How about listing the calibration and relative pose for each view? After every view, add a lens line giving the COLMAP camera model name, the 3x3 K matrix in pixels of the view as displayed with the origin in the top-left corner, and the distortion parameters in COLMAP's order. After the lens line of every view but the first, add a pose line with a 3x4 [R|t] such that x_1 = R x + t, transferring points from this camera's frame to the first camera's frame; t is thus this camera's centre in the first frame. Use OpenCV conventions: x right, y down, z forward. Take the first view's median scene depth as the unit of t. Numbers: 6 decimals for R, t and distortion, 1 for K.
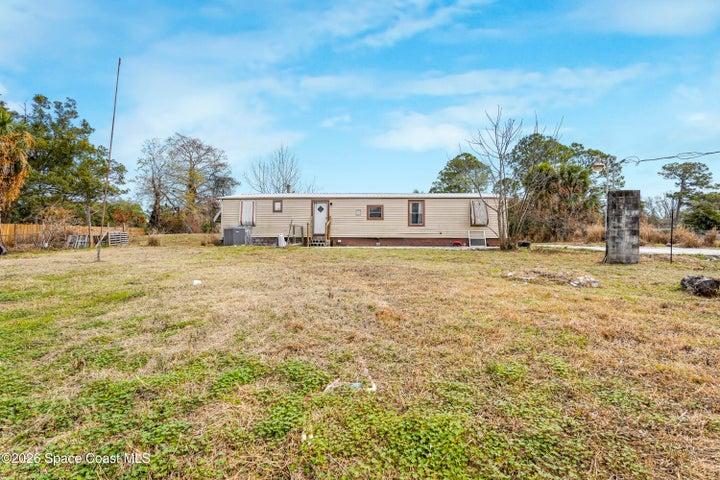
lens RADIAL K [[325.1, 0, 360.7], [0, 325.1, 242.3], [0, 0, 1]] dist [-0.003925, 0.000771]
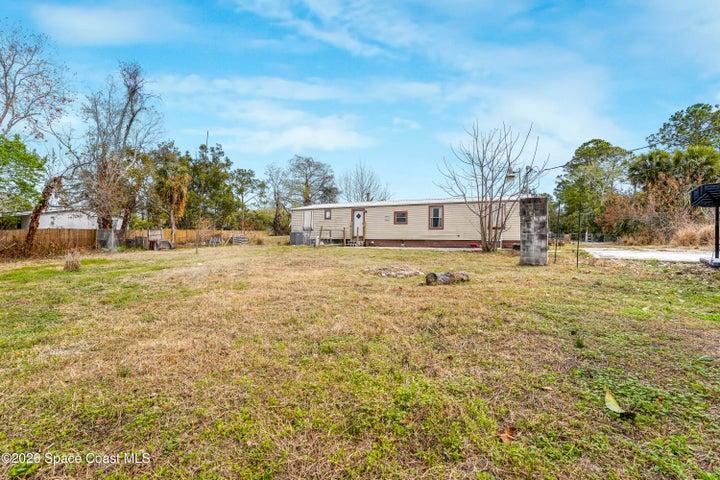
lens RADIAL K [[333.8, 0, 359.9], [0, 333.8, 234.9], [0, 0, 1]] dist [-0.003096, 0.000628]
pose [[0.911236, -0.002299, -0.411877, 0.399315], [-0.007246, 0.999740, -0.021613, -0.004435], [0.411820, 0.022679, 0.910983, -0.136752]]
